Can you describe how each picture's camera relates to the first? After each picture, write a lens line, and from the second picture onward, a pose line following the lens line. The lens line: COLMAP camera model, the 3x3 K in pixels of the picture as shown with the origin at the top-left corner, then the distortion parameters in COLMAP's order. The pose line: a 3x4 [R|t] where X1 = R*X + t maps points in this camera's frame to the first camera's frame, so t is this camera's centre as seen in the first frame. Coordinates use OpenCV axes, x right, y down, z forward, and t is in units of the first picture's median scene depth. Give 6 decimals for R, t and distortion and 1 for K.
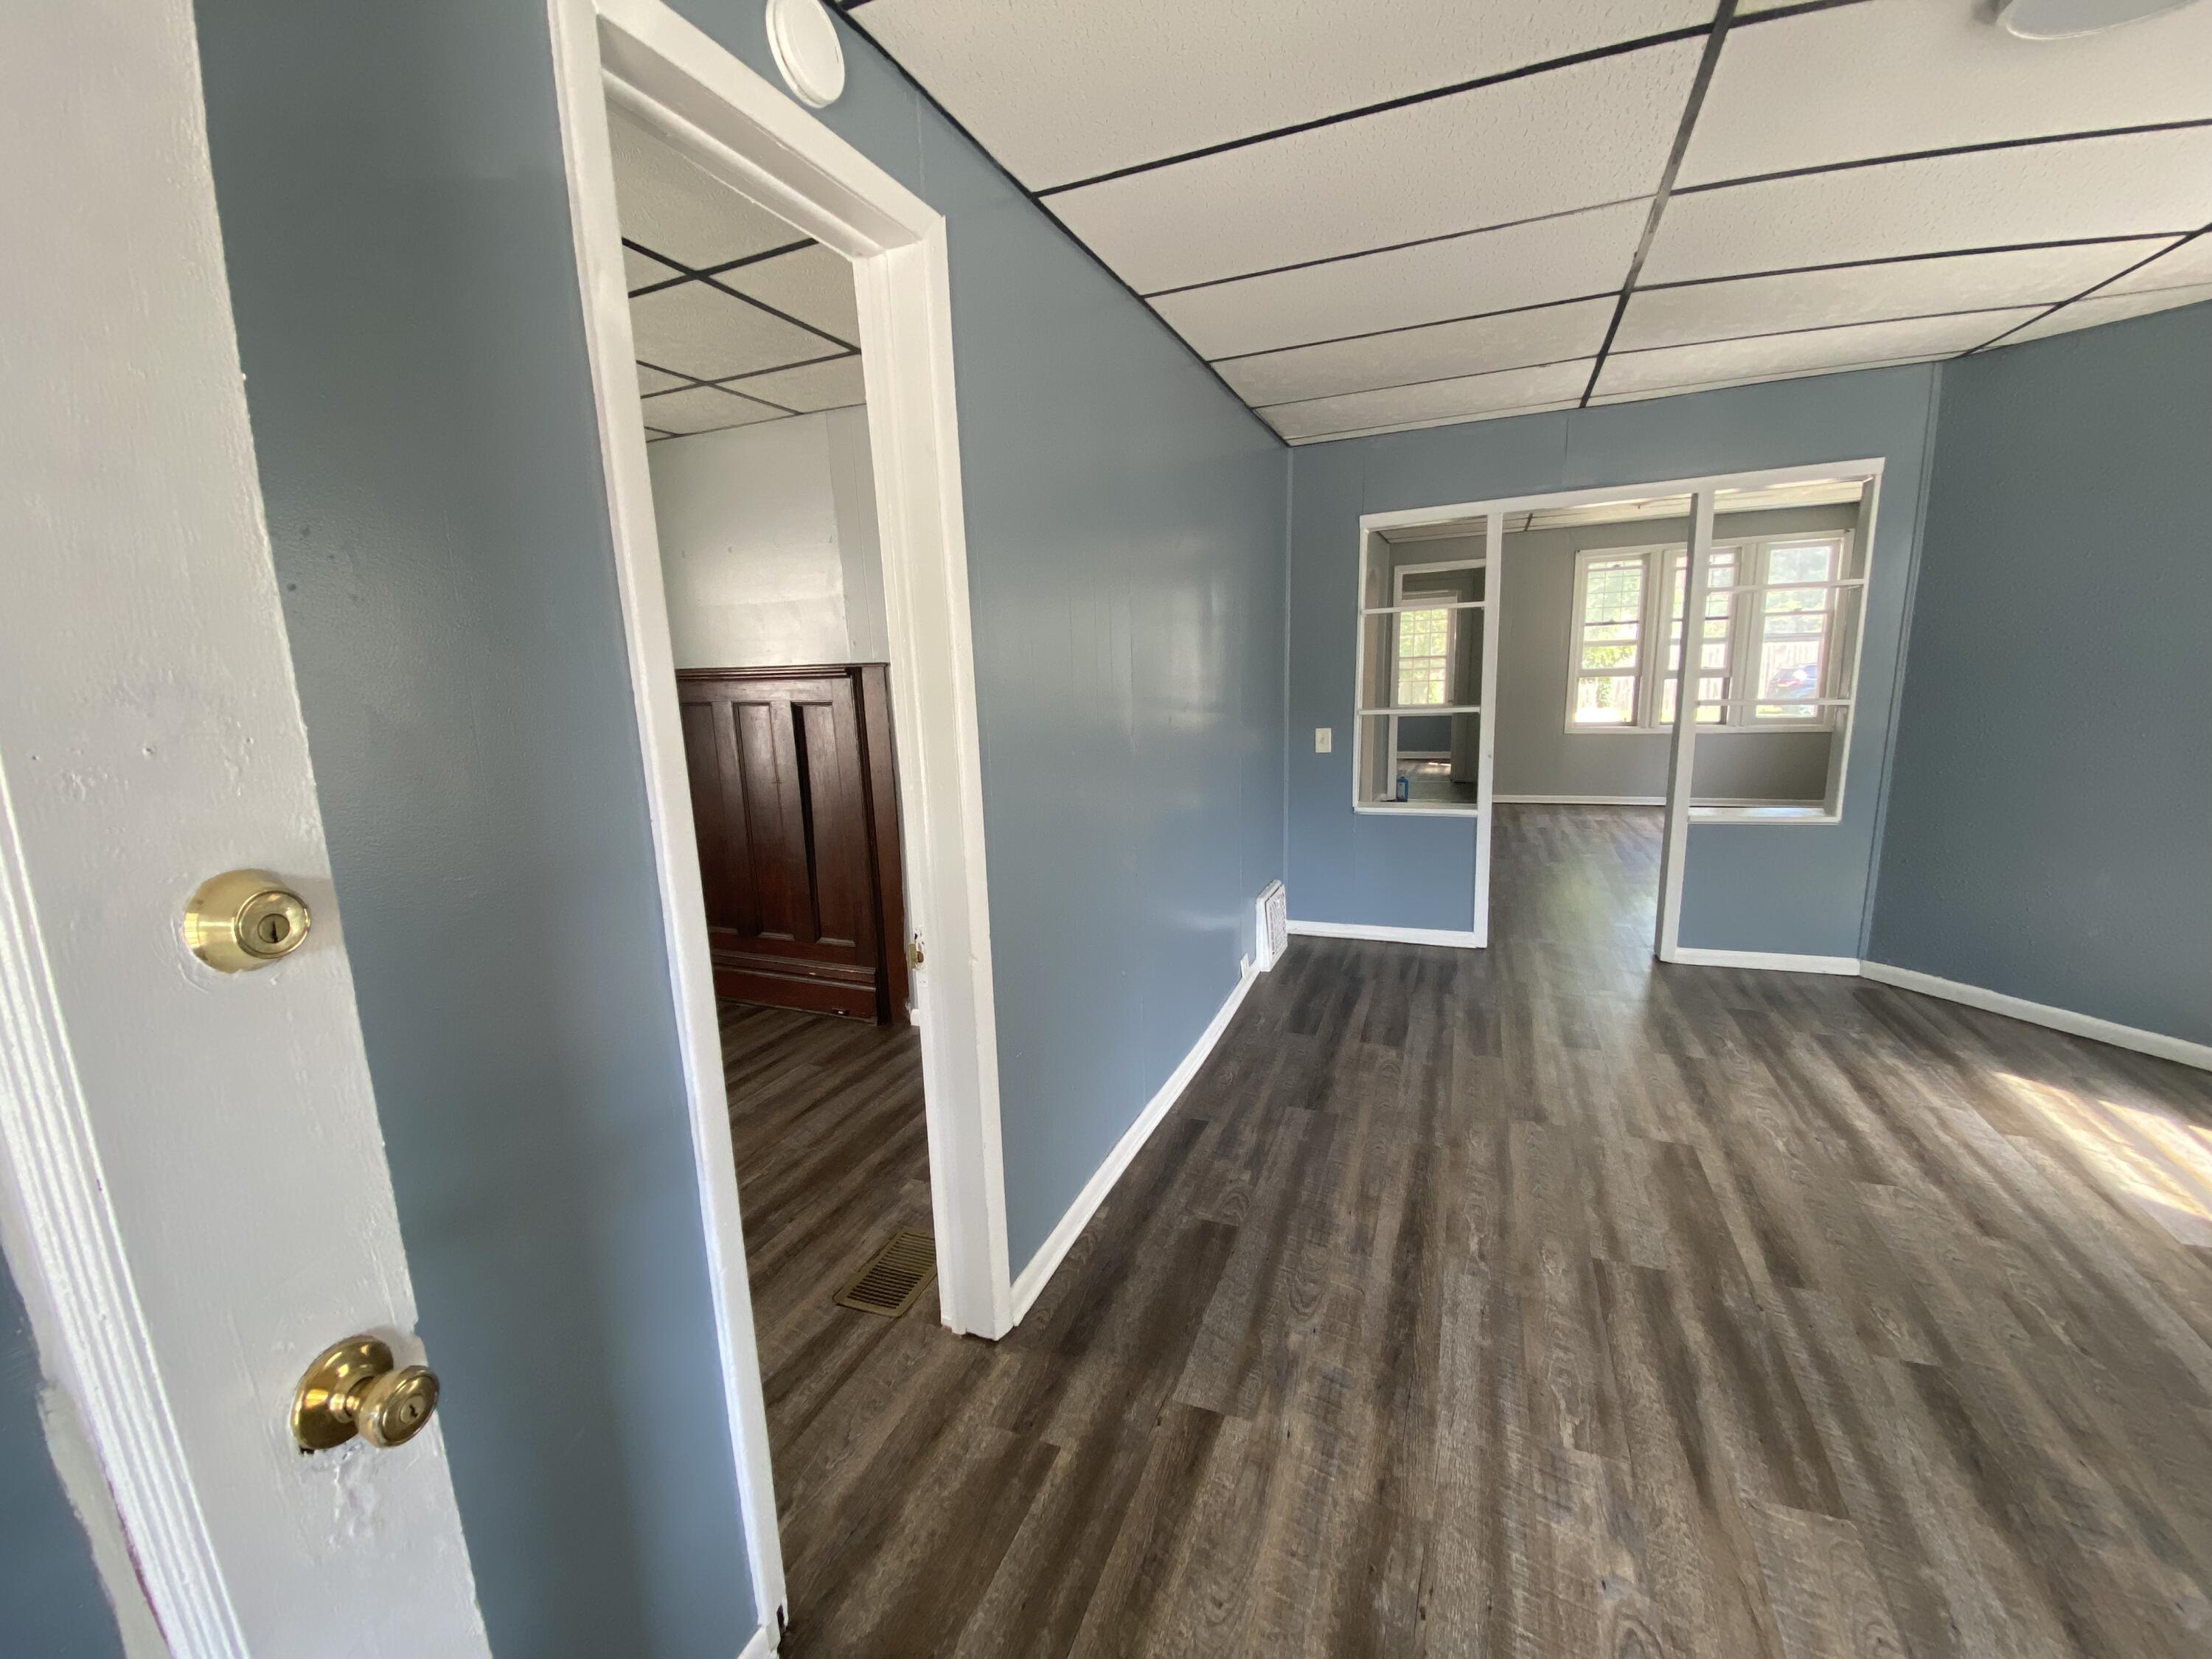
lens RADIAL K [[893.6, 0, 1085.7], [0, 893.6, 832.2], [0, 0, 1]] dist [0.001534, -0.012712]
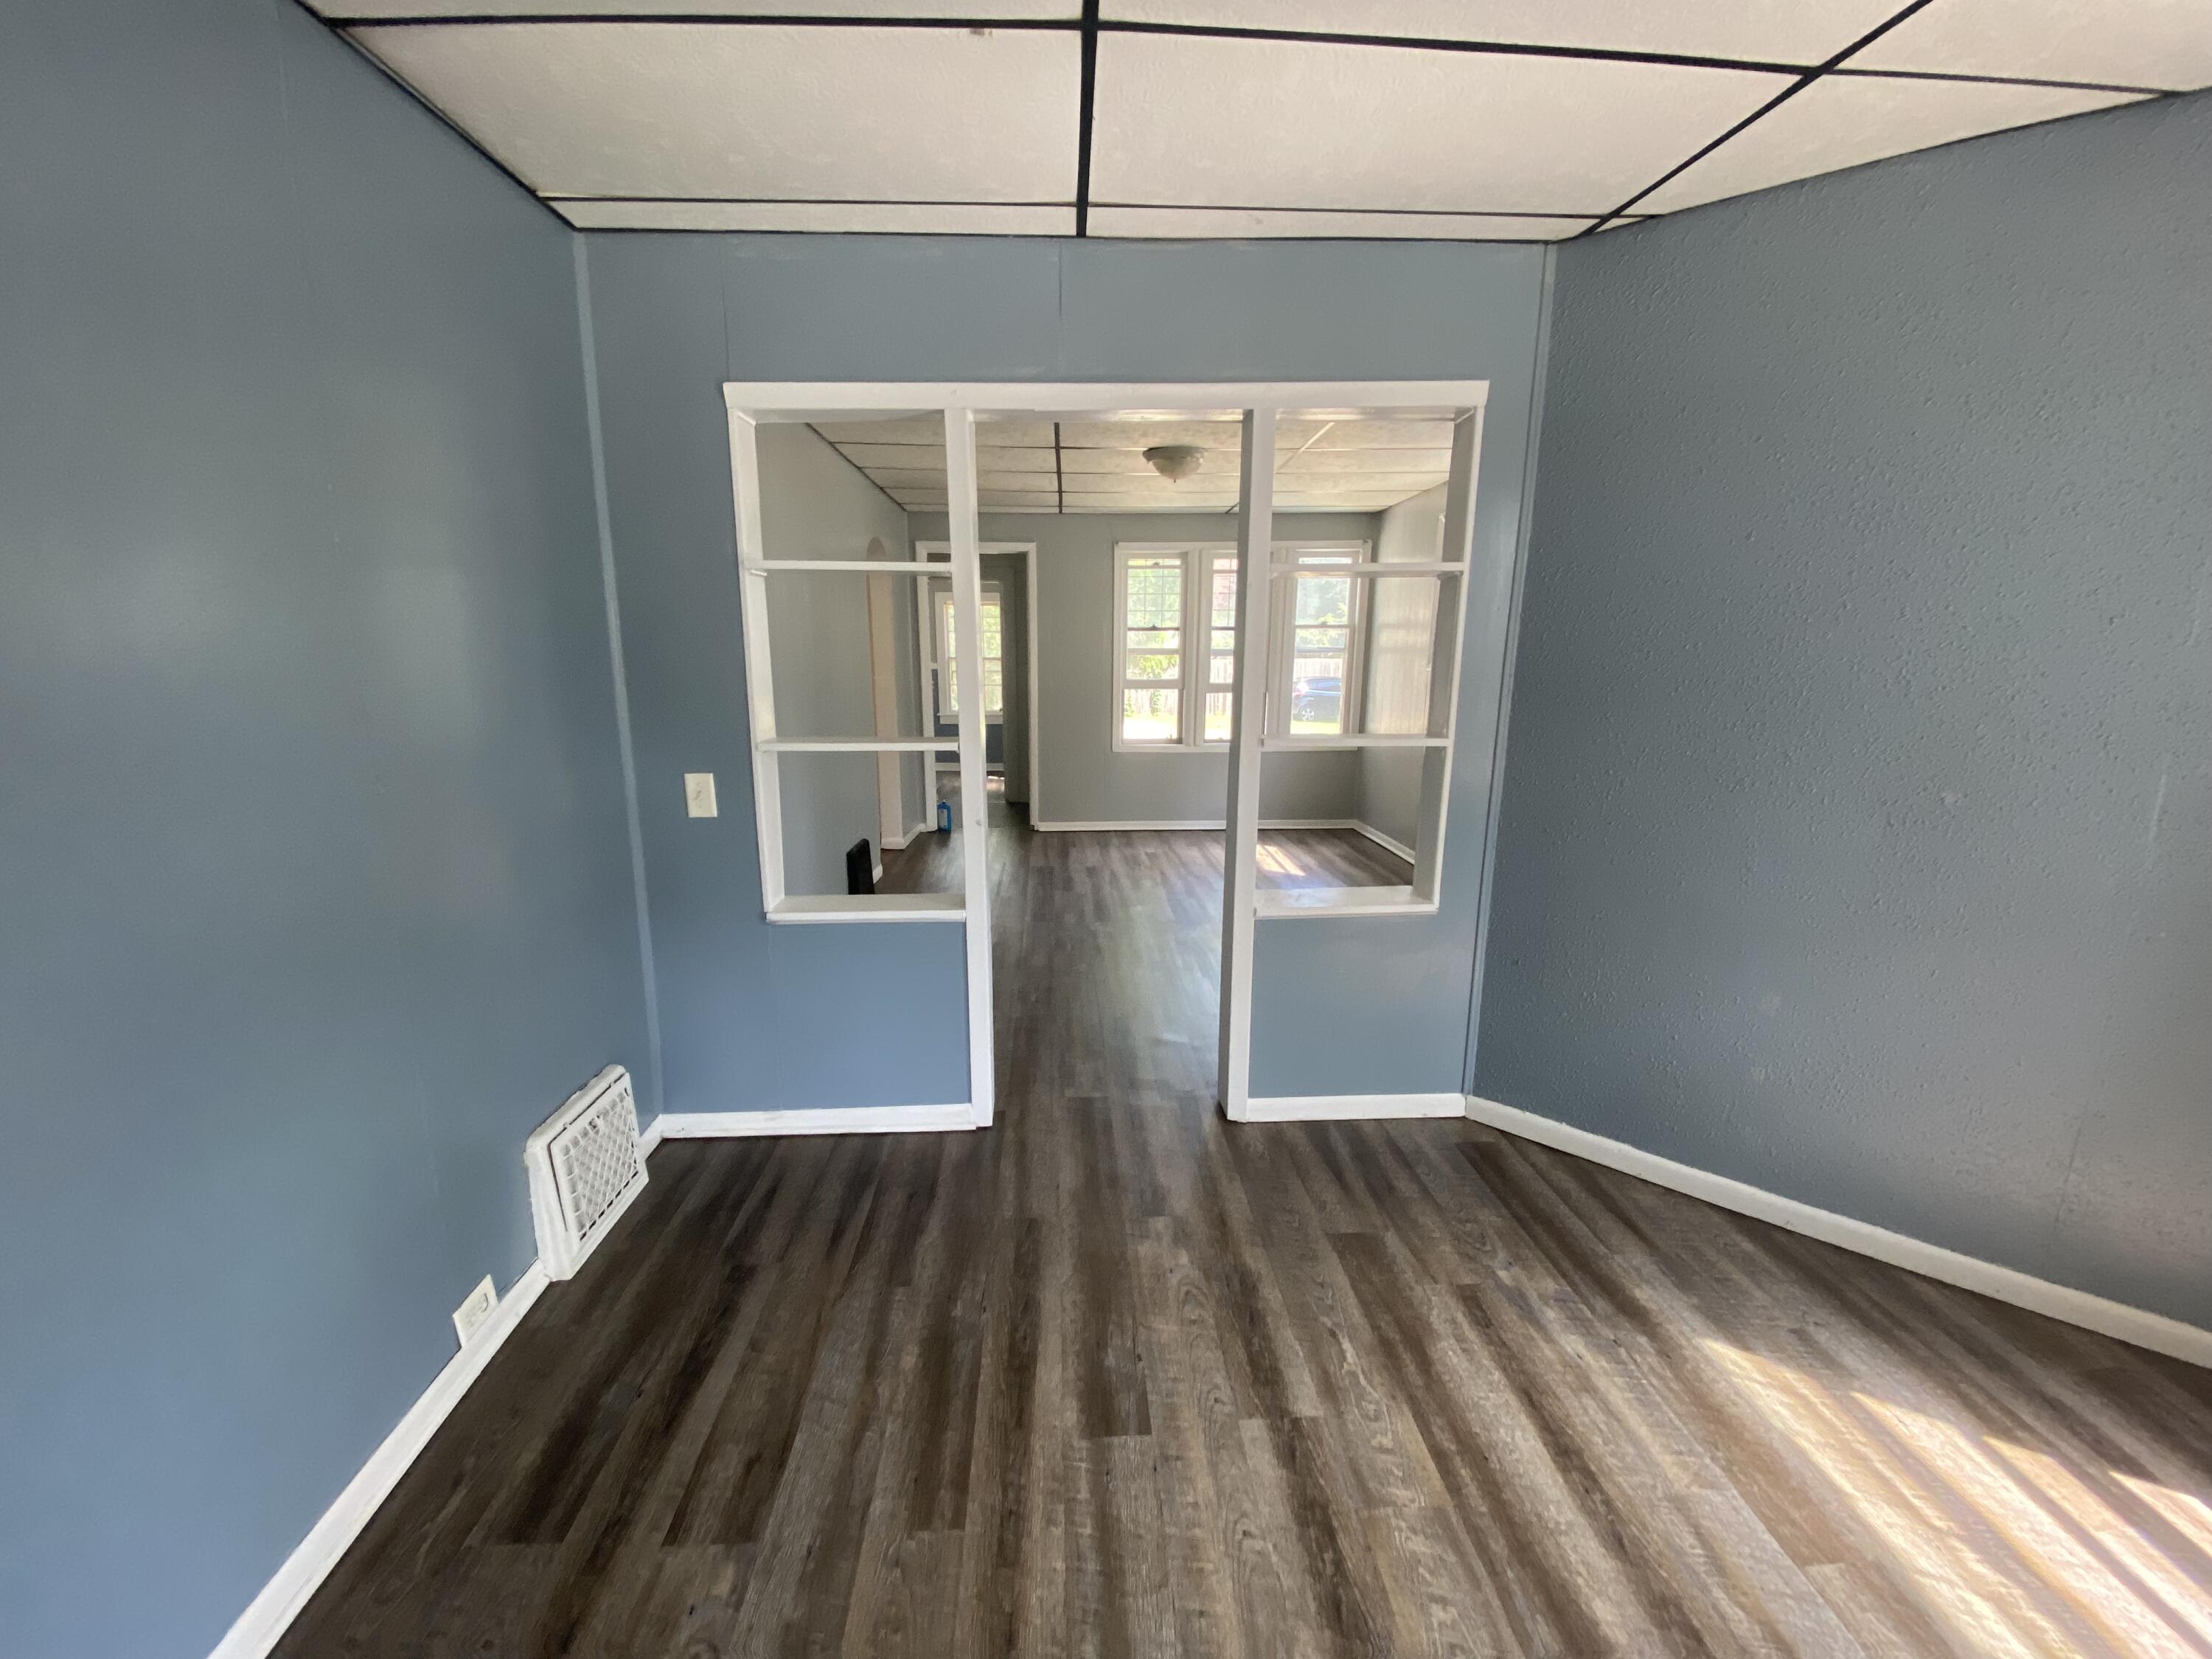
lens RADIAL K [[893.6, 0, 1085.7], [0, 893.6, 832.2], [0, 0, 1]] dist [0.001534, -0.012712]
pose [[0.903106, -0.043869, 0.427170, 0.291205], [0.042795, 0.999010, 0.012120, -0.093902], [-0.427279, 0.007335, 0.904090, 0.472576]]
